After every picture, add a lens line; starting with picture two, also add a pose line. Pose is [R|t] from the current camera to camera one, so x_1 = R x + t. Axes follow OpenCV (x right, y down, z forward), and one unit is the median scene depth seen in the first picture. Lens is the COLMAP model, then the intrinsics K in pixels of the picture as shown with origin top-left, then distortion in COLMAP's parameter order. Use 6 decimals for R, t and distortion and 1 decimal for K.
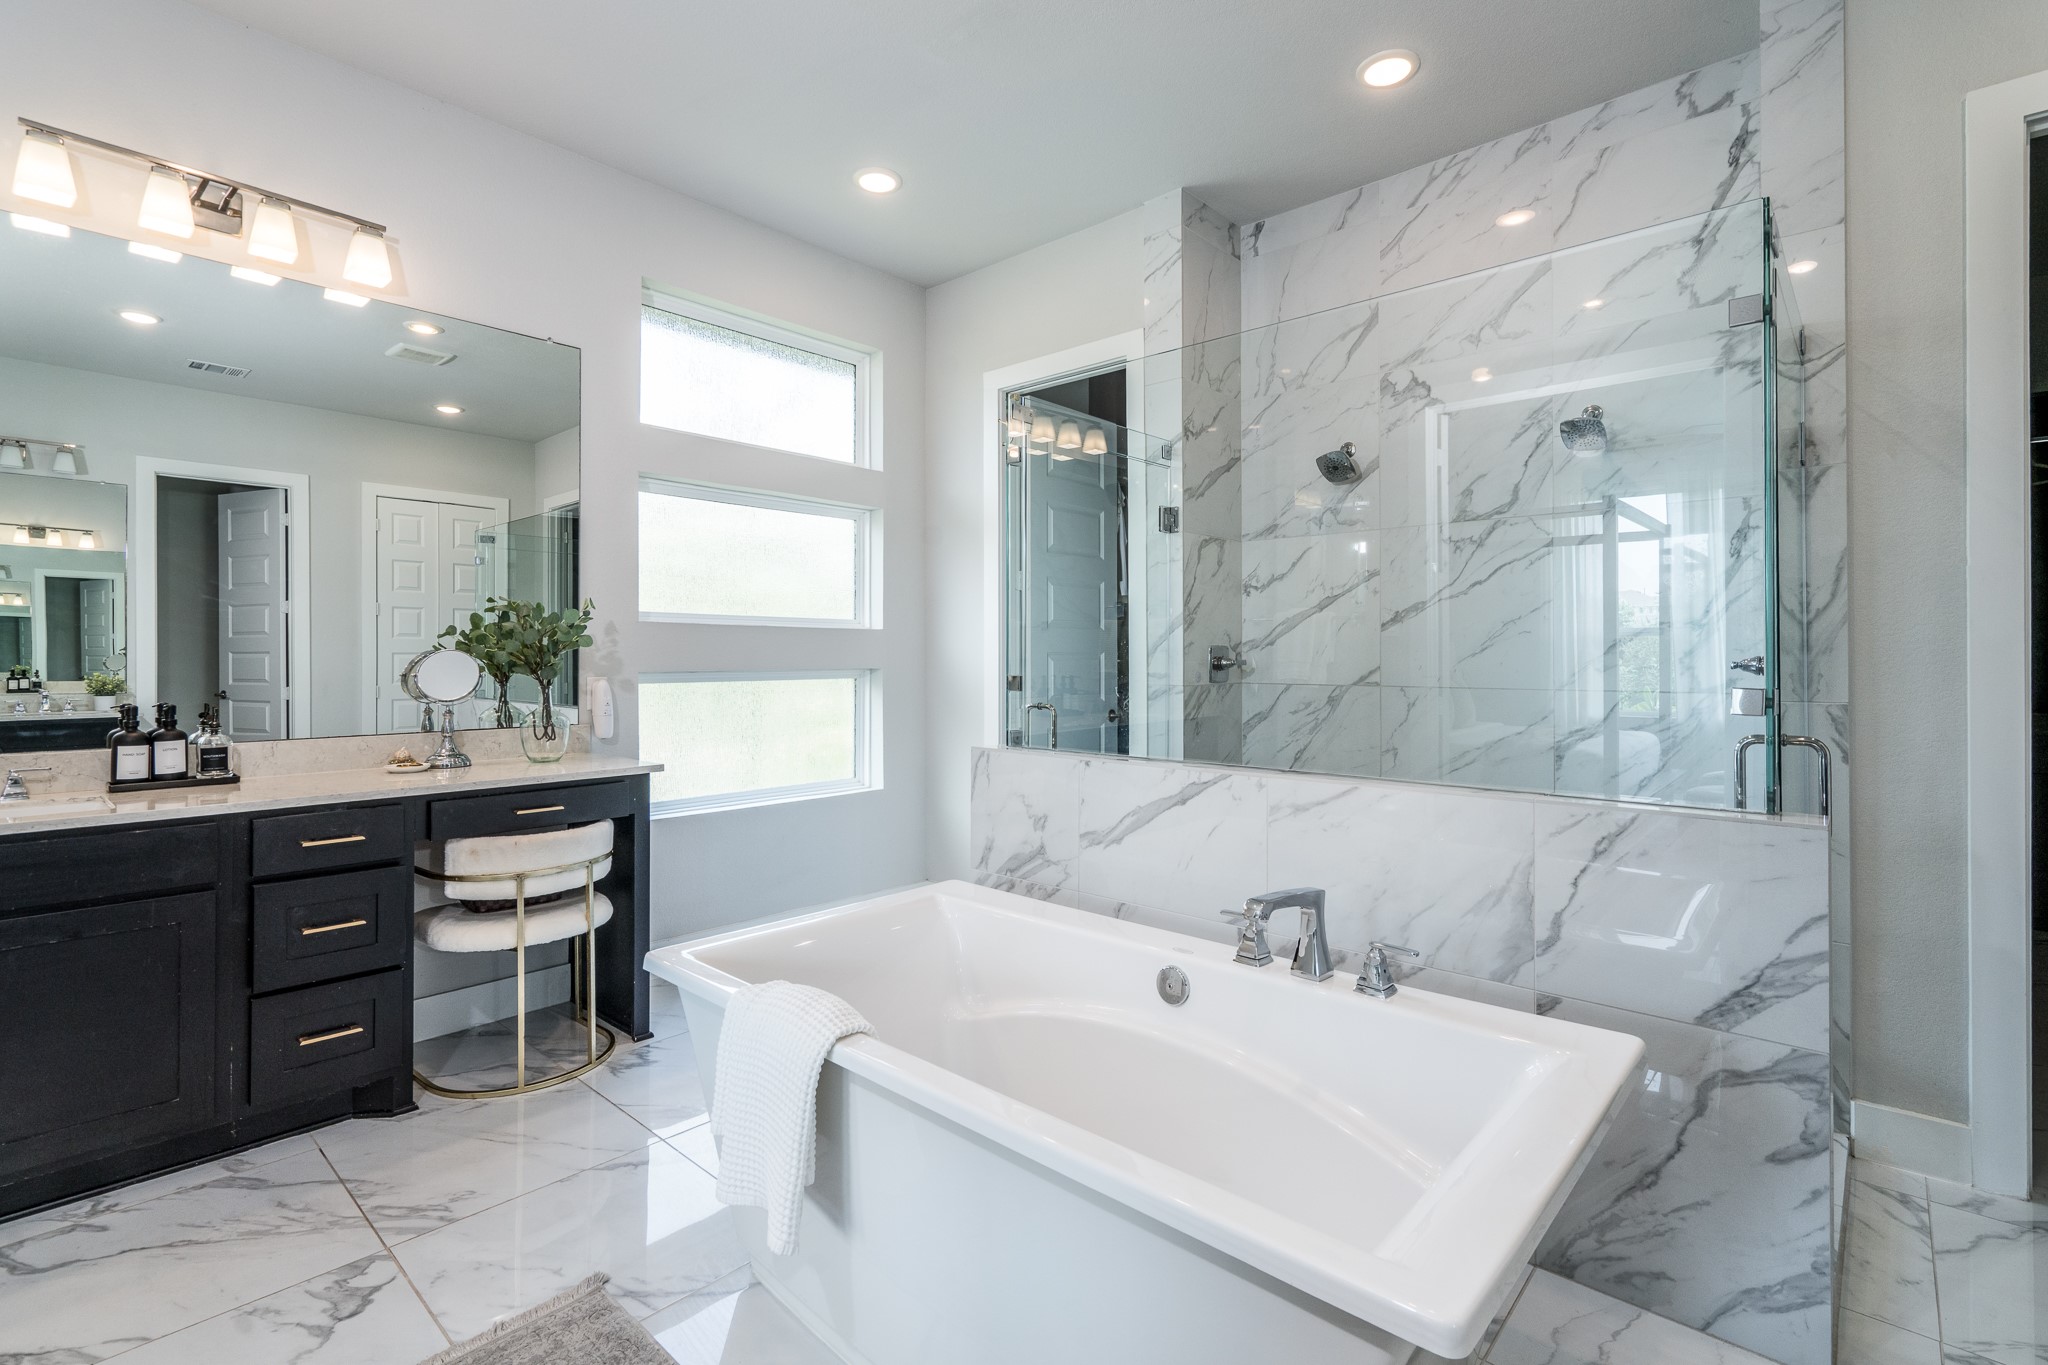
lens RADIAL K [[953.7, 0, 1044.7], [0, 953.7, 653.4], [0, 0, 1]] dist [0.003508, -0.001023]
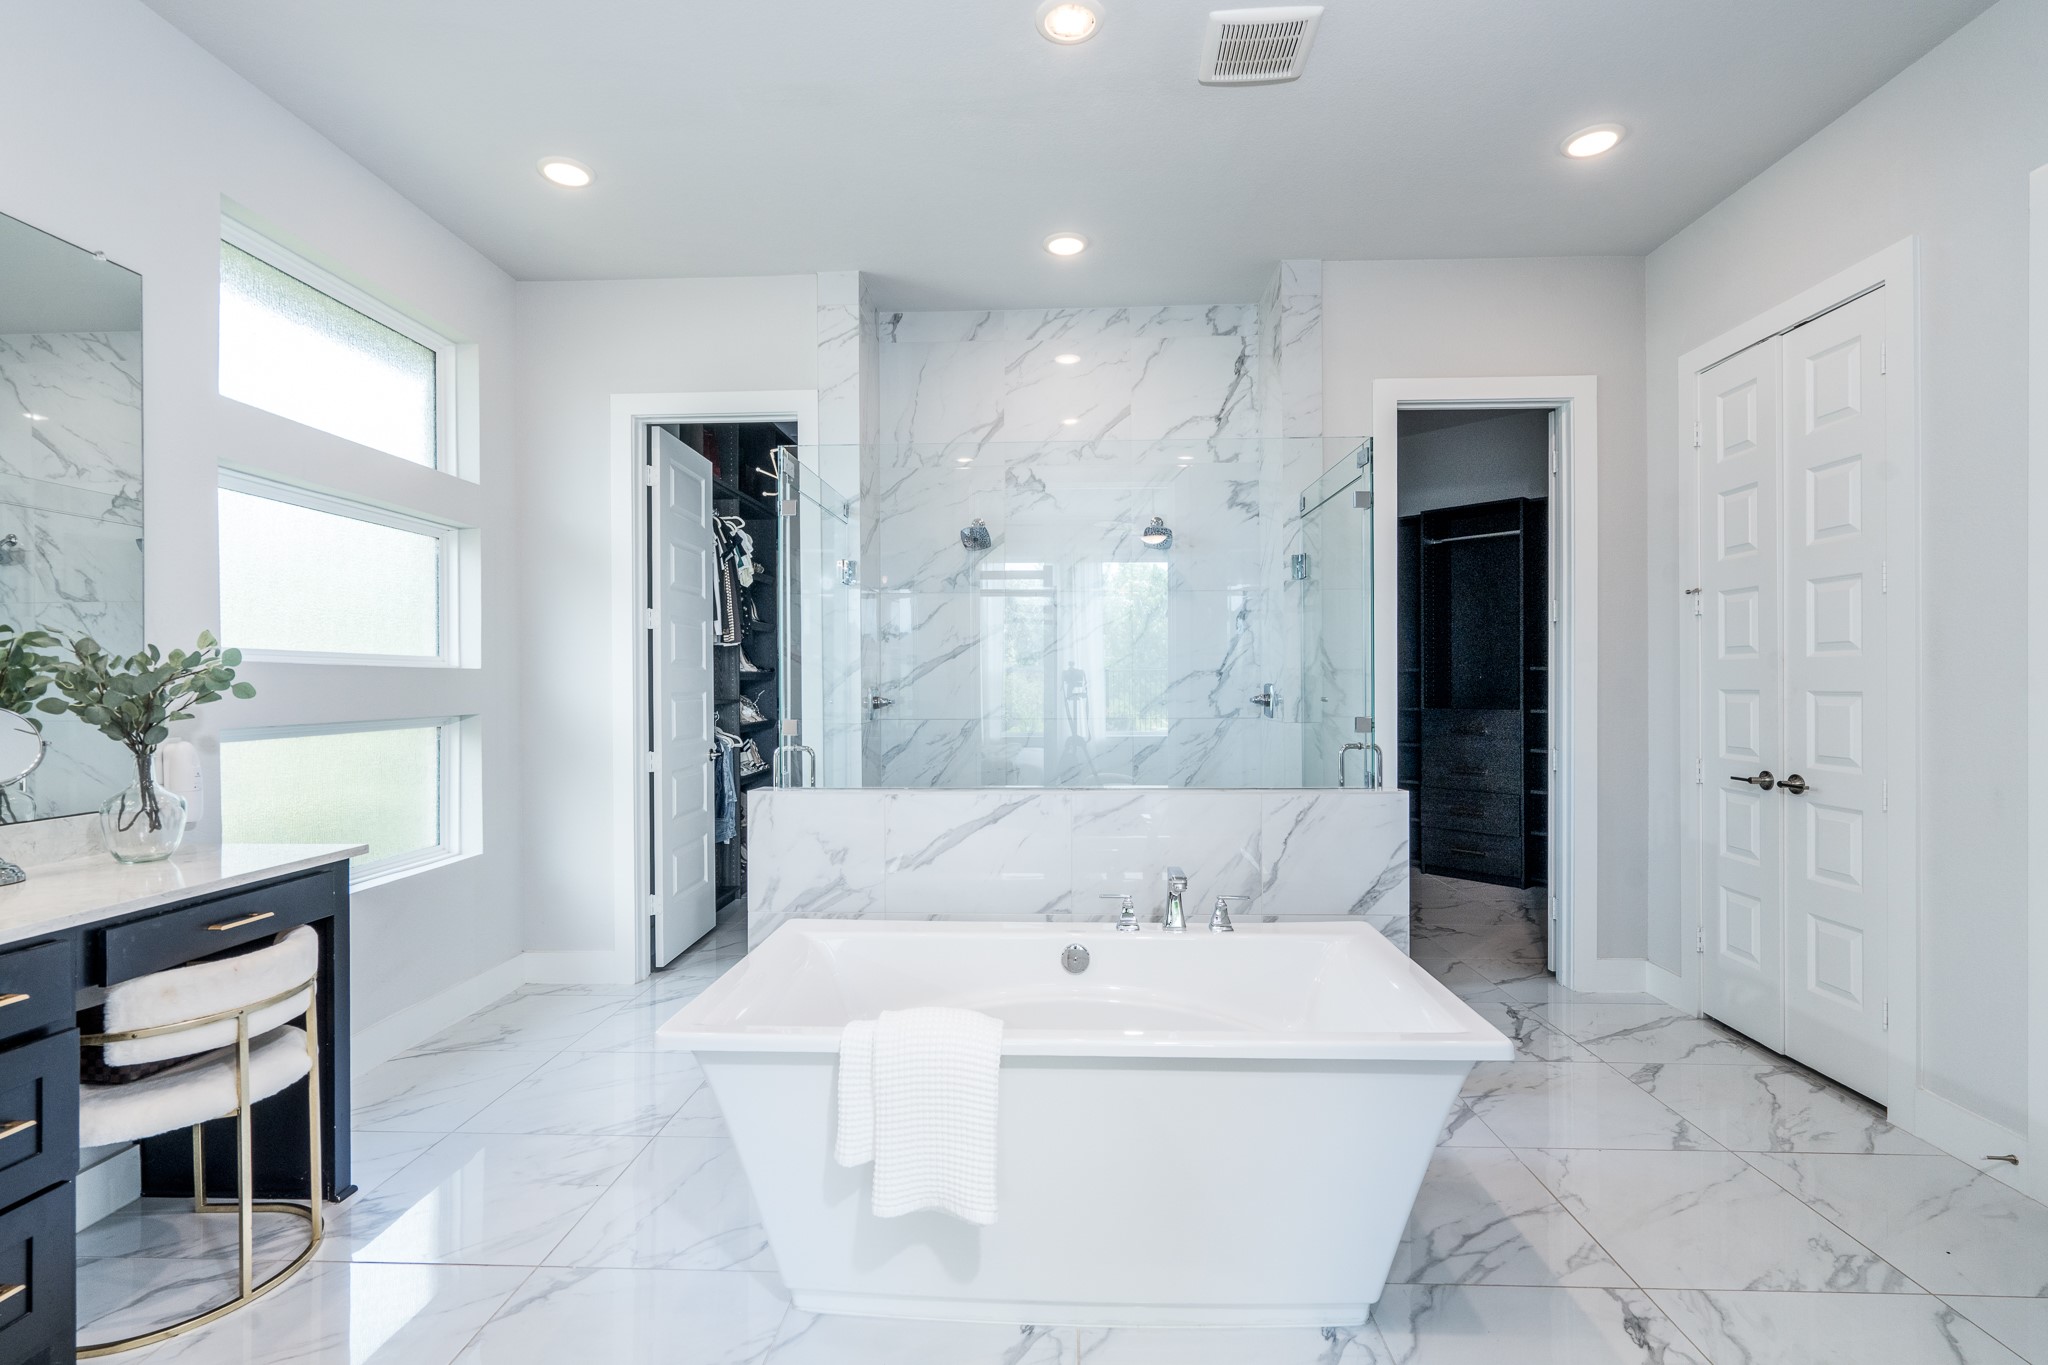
lens RADIAL K [[953.7, 0, 1031.2], [0, 953.7, 684.8], [0, 0, 1]] dist [0.003508, -0.001023]
pose [[0.765842, -0.006965, 0.642991, -0.446215], [0.003606, 0.999972, 0.006537, -0.018857], [-0.643018, -0.002688, 0.765846, 0.030789]]
